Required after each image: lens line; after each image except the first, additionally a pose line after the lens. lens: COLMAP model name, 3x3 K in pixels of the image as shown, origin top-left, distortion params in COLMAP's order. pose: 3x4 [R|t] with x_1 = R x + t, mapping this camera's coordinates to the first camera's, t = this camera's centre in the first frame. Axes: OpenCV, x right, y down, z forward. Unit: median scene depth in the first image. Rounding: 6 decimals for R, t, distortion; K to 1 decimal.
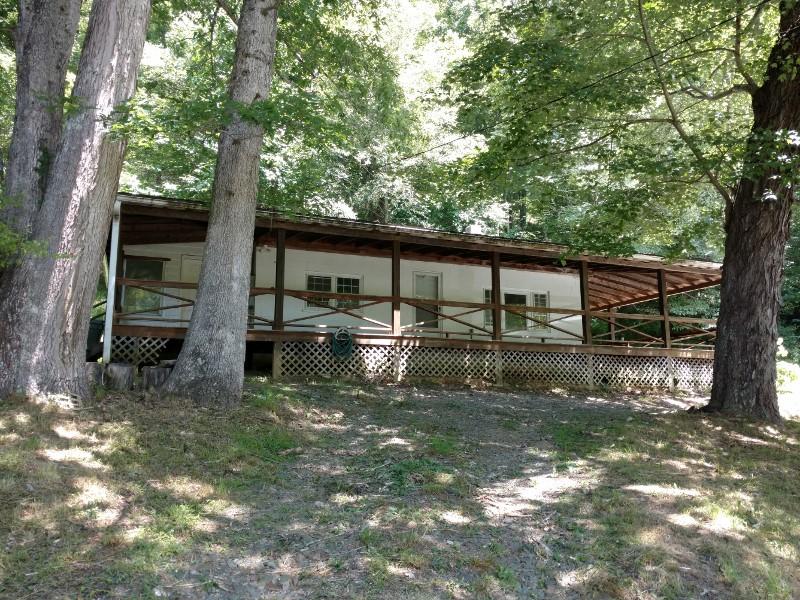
lens RADIAL K [[624.8, 0, 400.0], [0, 624.8, 300.0], [0, 0, 1]] dist [0.005060, 0.000796]
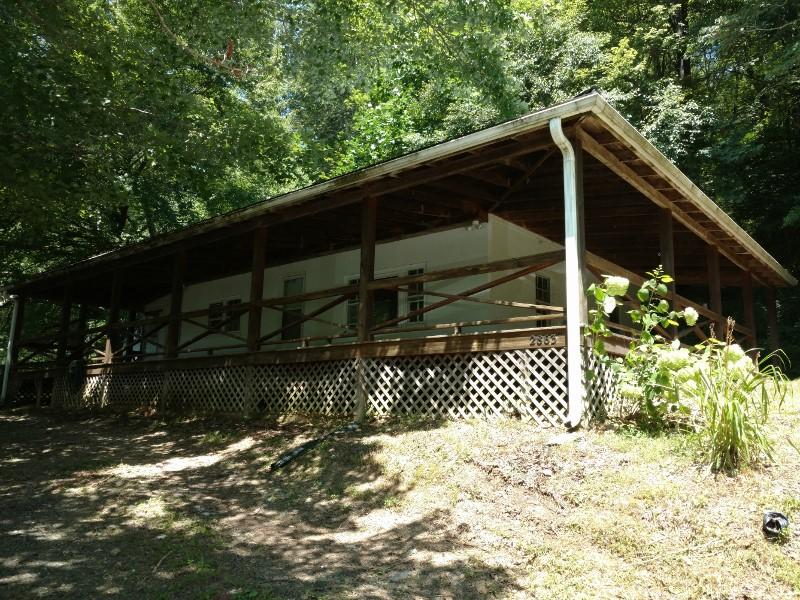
lens RADIAL K [[612.9, 0, 400.0], [0, 612.9, 300.0], [0, 0, 1]] dist [0.002291, 0.000330]
pose [[0.461990, -0.151089, -0.873921, 1.095524], [0.139147, 0.985527, -0.096826, 0.117990], [0.875902, -0.076871, 0.476327, 0.950072]]
